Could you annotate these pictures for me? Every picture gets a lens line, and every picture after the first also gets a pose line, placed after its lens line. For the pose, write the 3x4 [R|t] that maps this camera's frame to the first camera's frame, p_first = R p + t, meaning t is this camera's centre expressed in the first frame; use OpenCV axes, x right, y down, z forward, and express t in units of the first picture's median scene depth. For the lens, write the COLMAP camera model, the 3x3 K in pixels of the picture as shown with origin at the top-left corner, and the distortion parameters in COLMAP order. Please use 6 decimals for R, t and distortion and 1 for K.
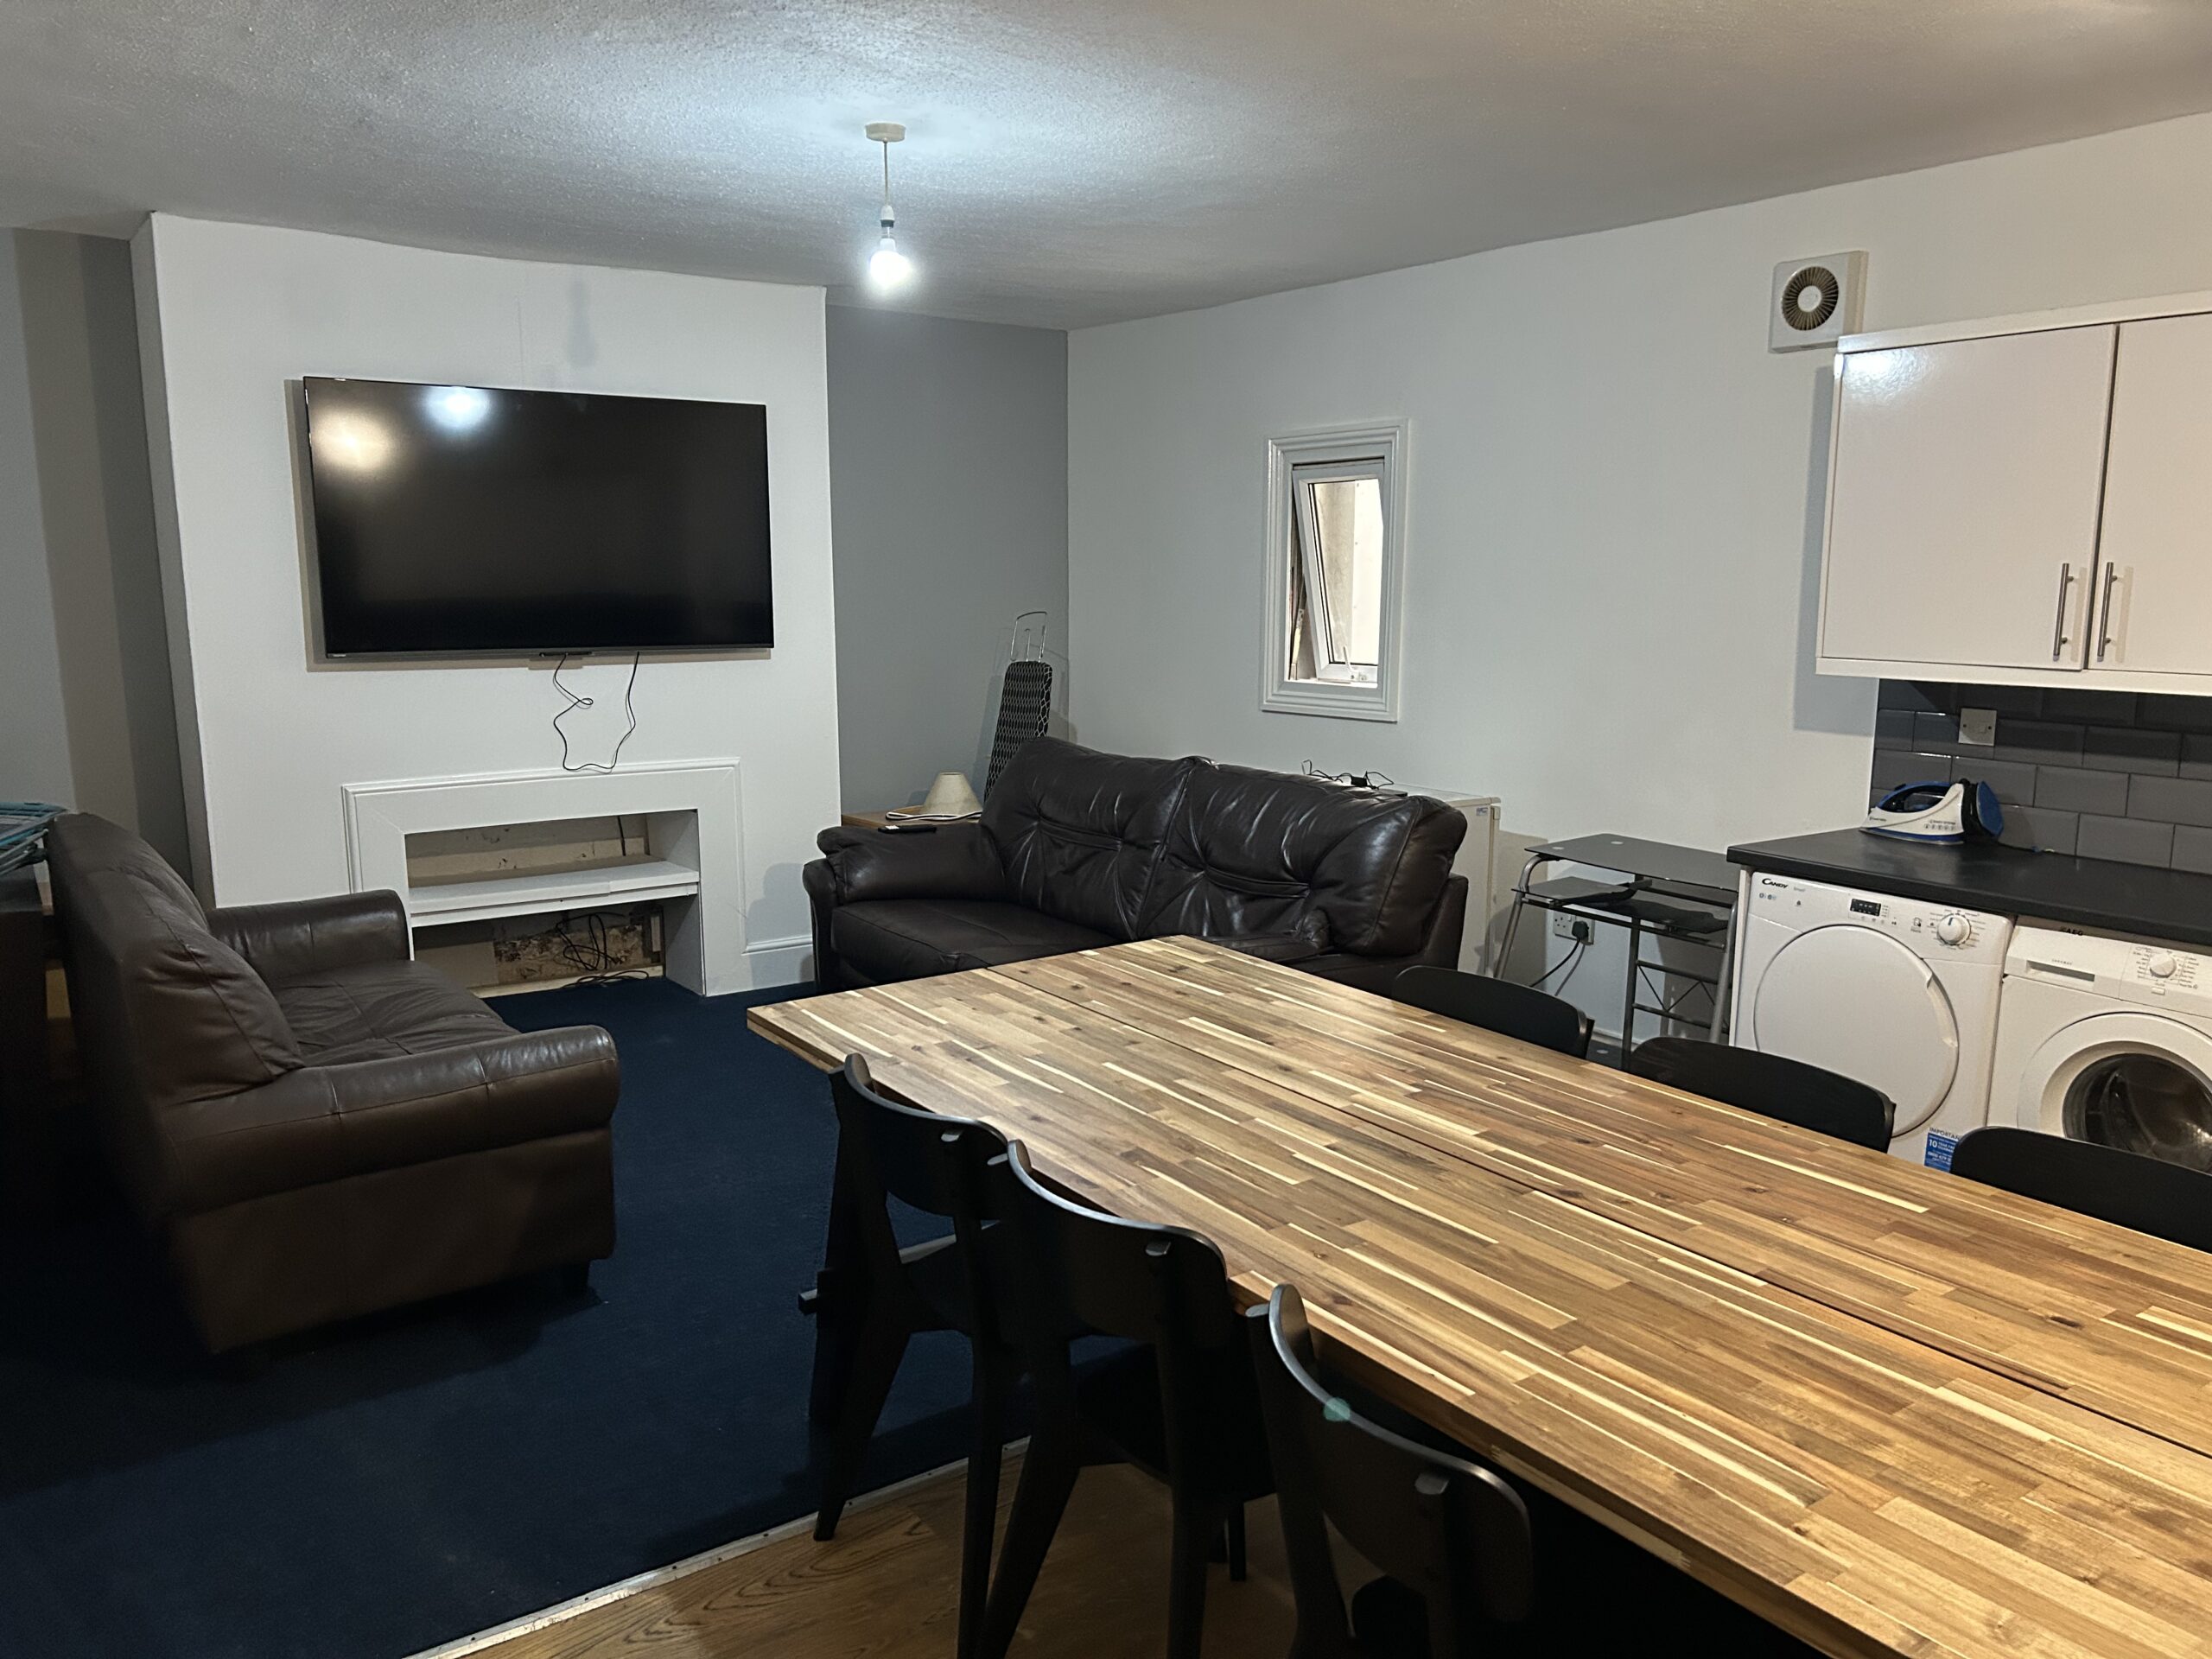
lens RADIAL K [[1659.5, 0, 1106.0], [0, 1659.5, 829.5], [0, 0, 1]] dist [0.049900, -0.061447]
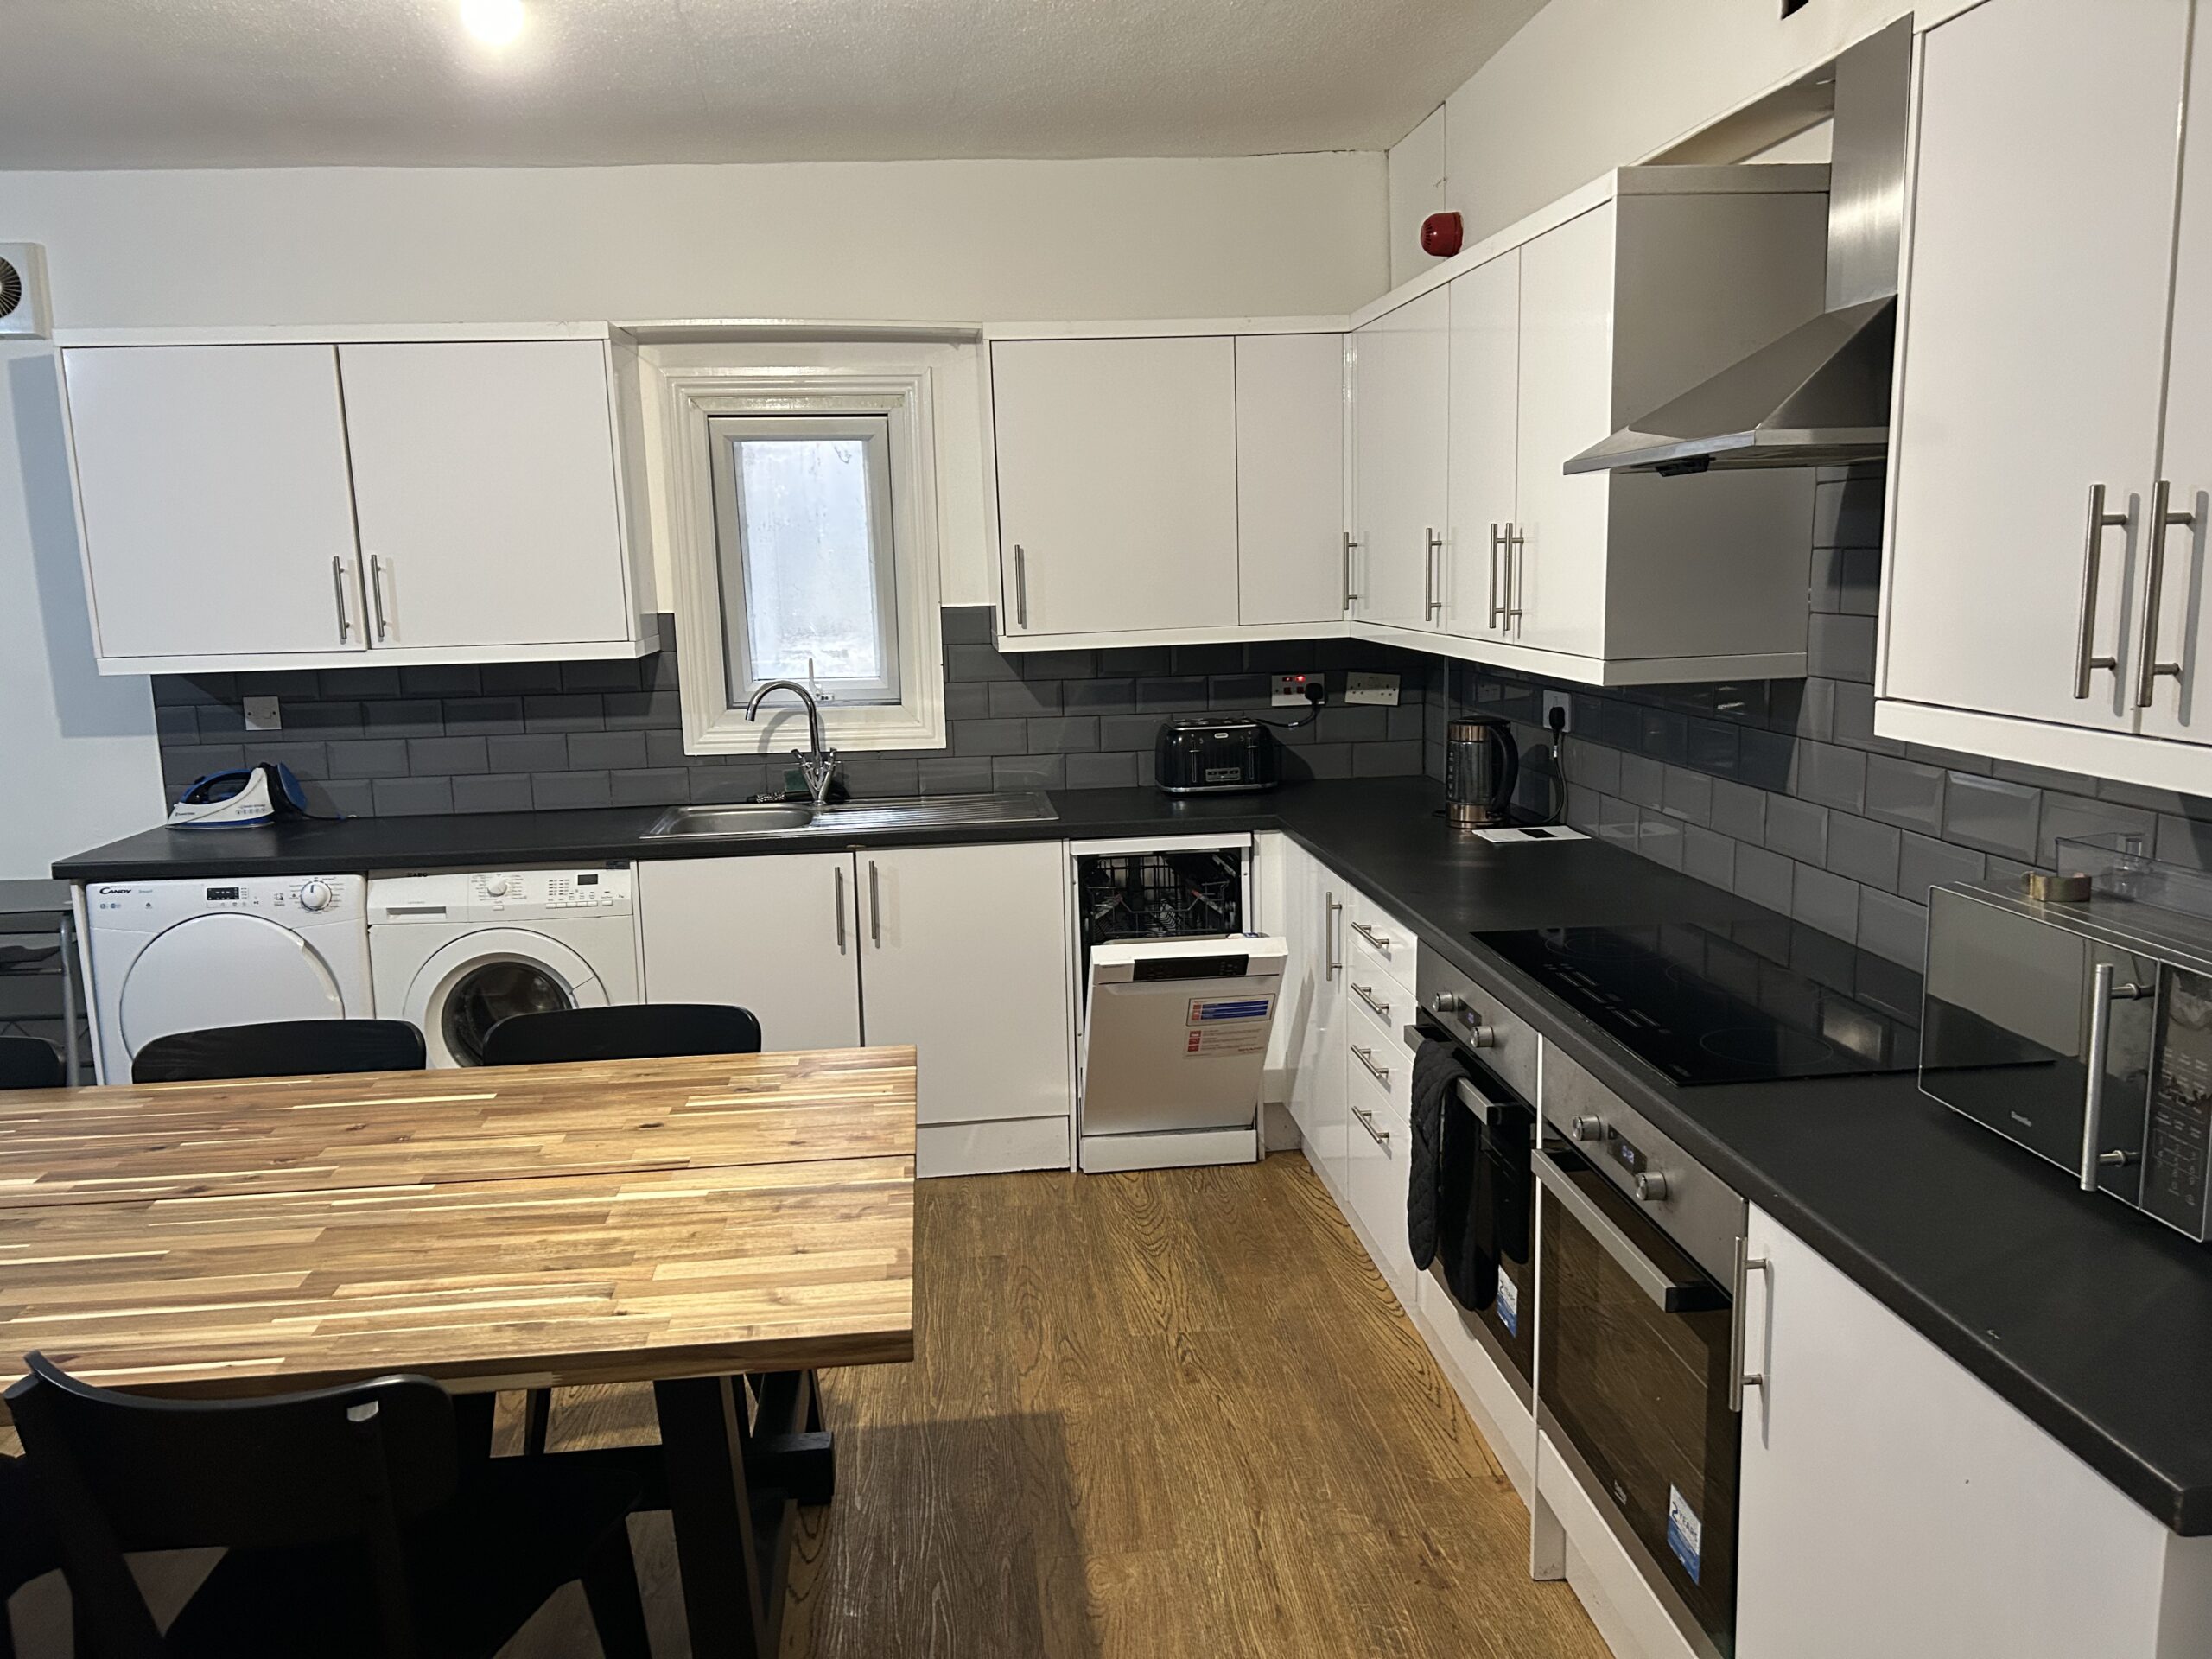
lens RADIAL K [[1659.5, 0, 1106.0], [0, 1659.5, 829.5], [0, 0, 1]] dist [0.049900, -0.061447]
pose [[0.486446, -0.158074, 0.859292, -0.247508], [0.164527, 0.982475, 0.087596, 0.010595], [-0.858080, 0.098766, 0.503928, 0.020686]]
